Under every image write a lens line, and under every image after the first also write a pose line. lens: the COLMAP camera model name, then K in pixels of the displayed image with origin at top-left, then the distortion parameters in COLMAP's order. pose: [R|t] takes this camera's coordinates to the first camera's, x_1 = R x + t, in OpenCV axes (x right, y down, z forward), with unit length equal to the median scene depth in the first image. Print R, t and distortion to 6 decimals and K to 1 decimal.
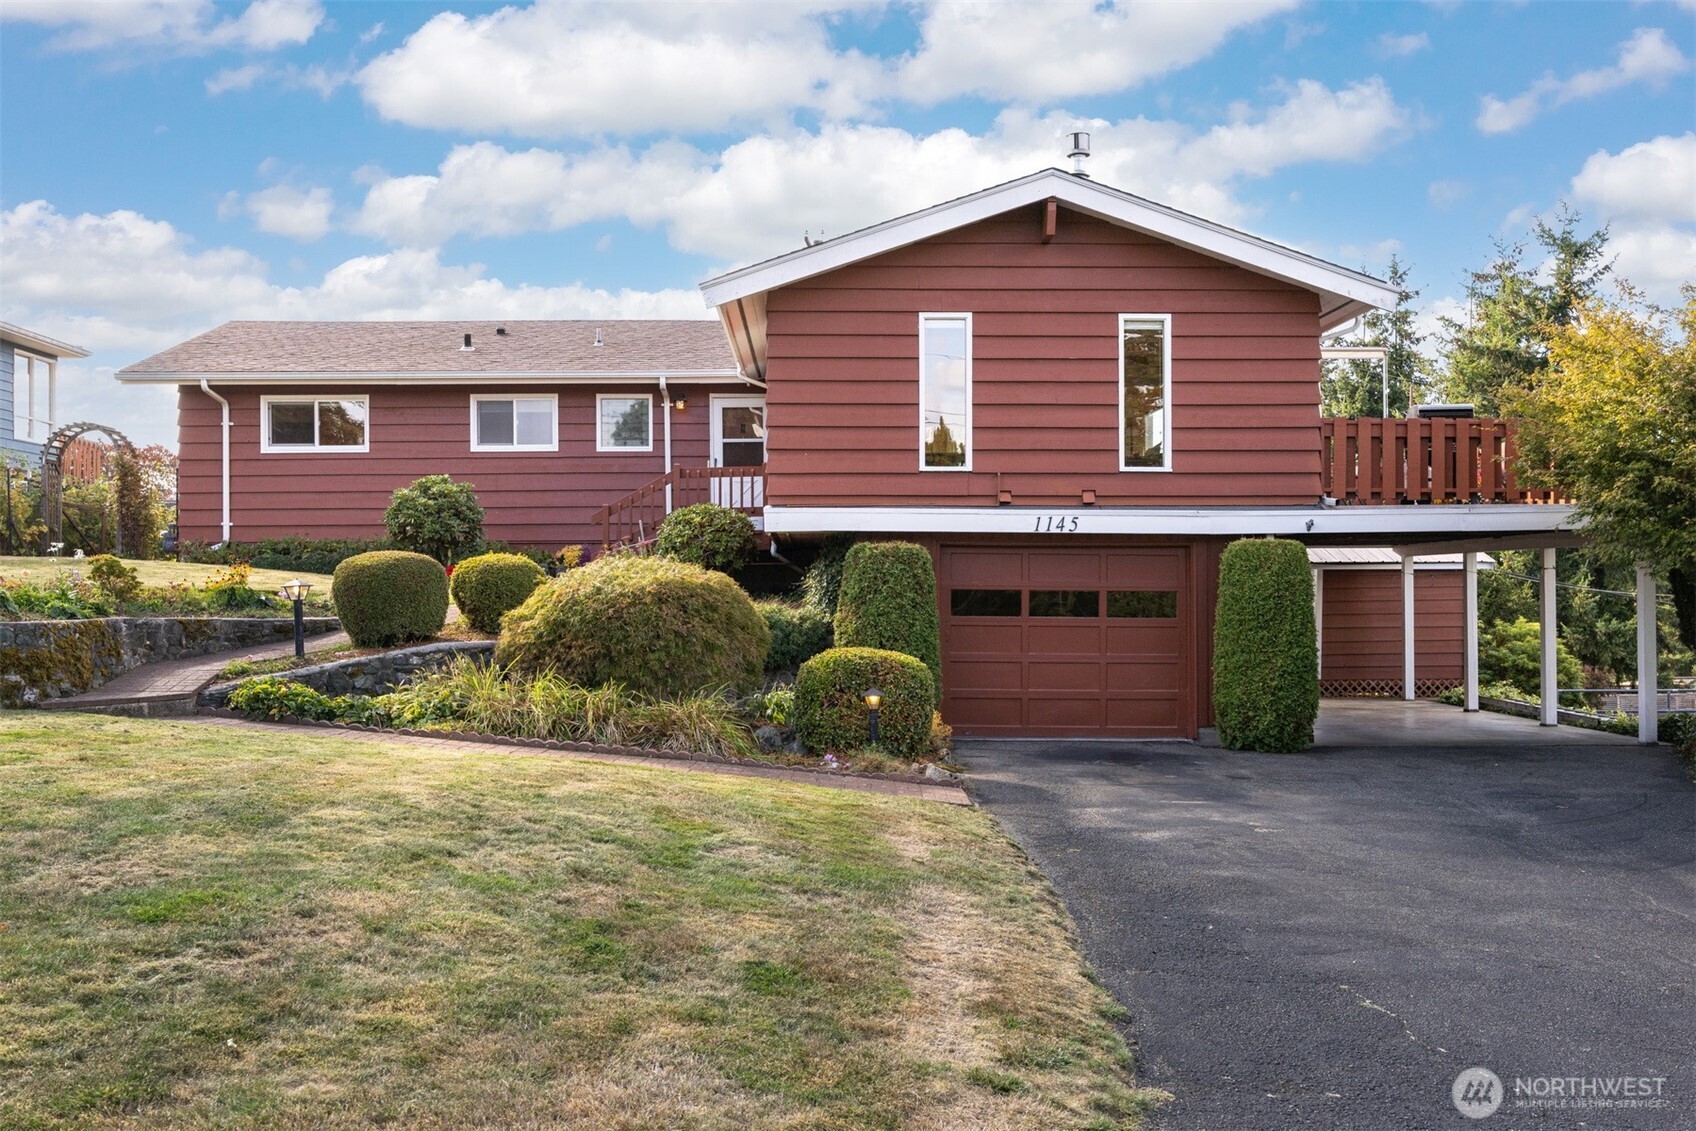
lens RADIAL K [[1587.7, 0, 846.7], [0, 1587.7, 572.3], [0, 0, 1]] dist [-0.008547, 0.000000]
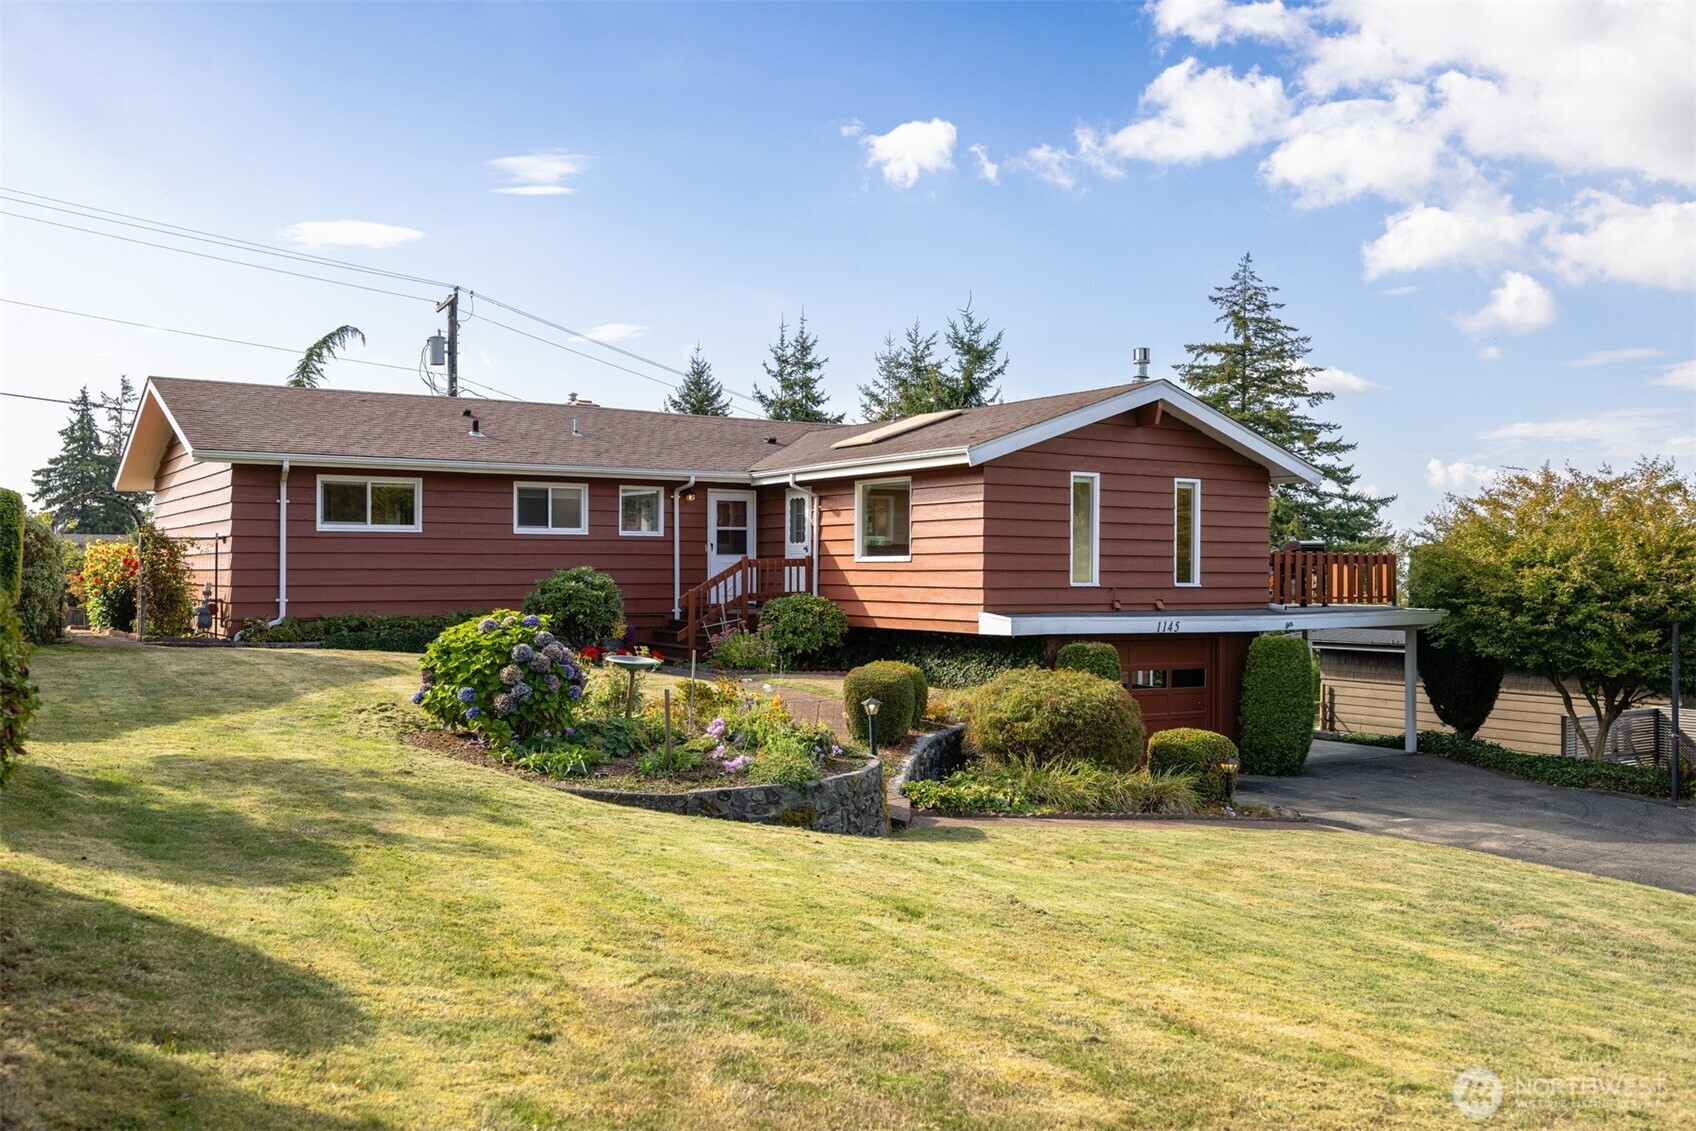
lens RADIAL K [[1449.4, 0, 847.7], [0, 1449.4, 563.3], [0, 0, 1]] dist [-0.017834, -0.002098]
pose [[0.848103, 0.008267, 0.529767, -0.574667], [-0.013771, 0.999884, 0.006443, -0.065043], [-0.529652, -0.012759, 0.848119, 0.021083]]
